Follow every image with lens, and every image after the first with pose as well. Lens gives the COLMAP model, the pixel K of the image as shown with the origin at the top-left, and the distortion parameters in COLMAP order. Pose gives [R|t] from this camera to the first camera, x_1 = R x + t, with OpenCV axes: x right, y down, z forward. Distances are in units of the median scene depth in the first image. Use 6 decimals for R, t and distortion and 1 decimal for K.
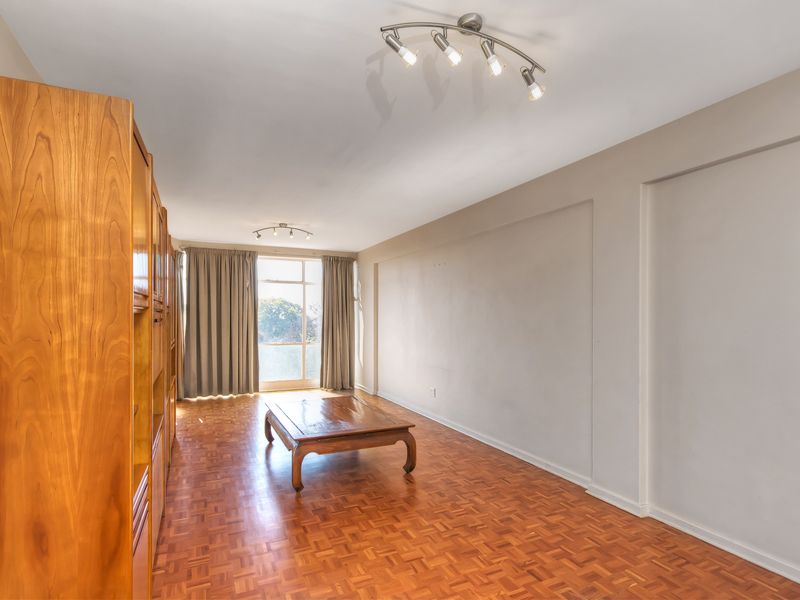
lens RADIAL K [[432.0, 0, 419.0], [0, 432.0, 319.1], [0, 0, 1]] dist [0.004295, 0.001800]
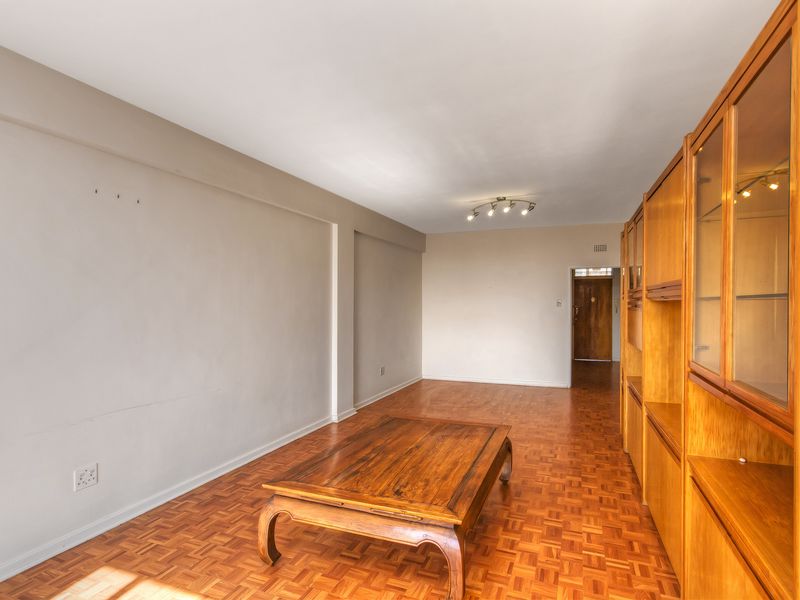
lens RADIAL K [[432.0, 0, 405.1], [0, 432.0, 302.9], [0, 0, 1]] dist [0.004295, 0.001800]
pose [[-0.662464, 0.008608, 0.749044, -0.388254], [0.005857, 0.999963, -0.006311, 0.004488], [-0.749071, 0.000206, -0.662490, 0.820693]]
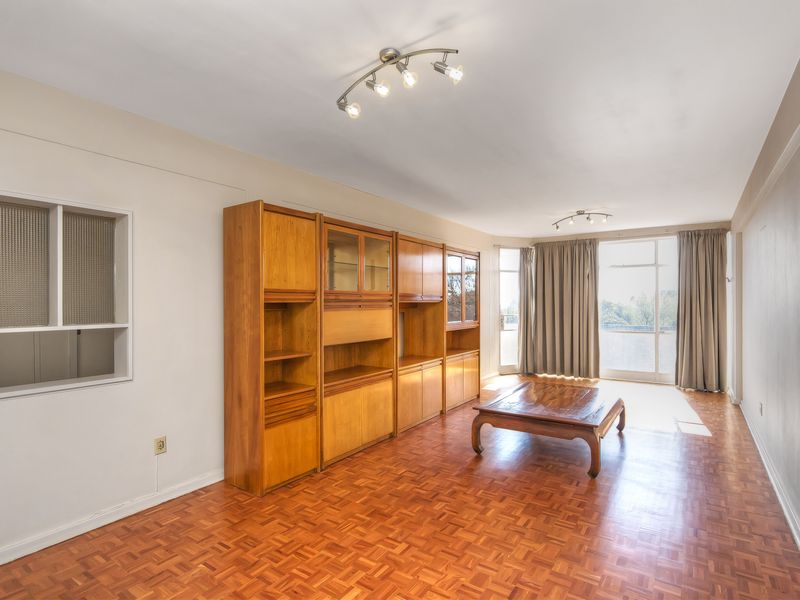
lens RADIAL K [[432.0, 0, 399.9], [0, 432.0, 304.3], [0, 0, 1]] dist [0.004295, 0.001800]
pose [[0.495125, -0.001626, -0.868820, 0.290743], [-0.000499, 0.999998, -0.002155, -0.000377], [0.868822, 0.001500, 0.495123, 0.110731]]
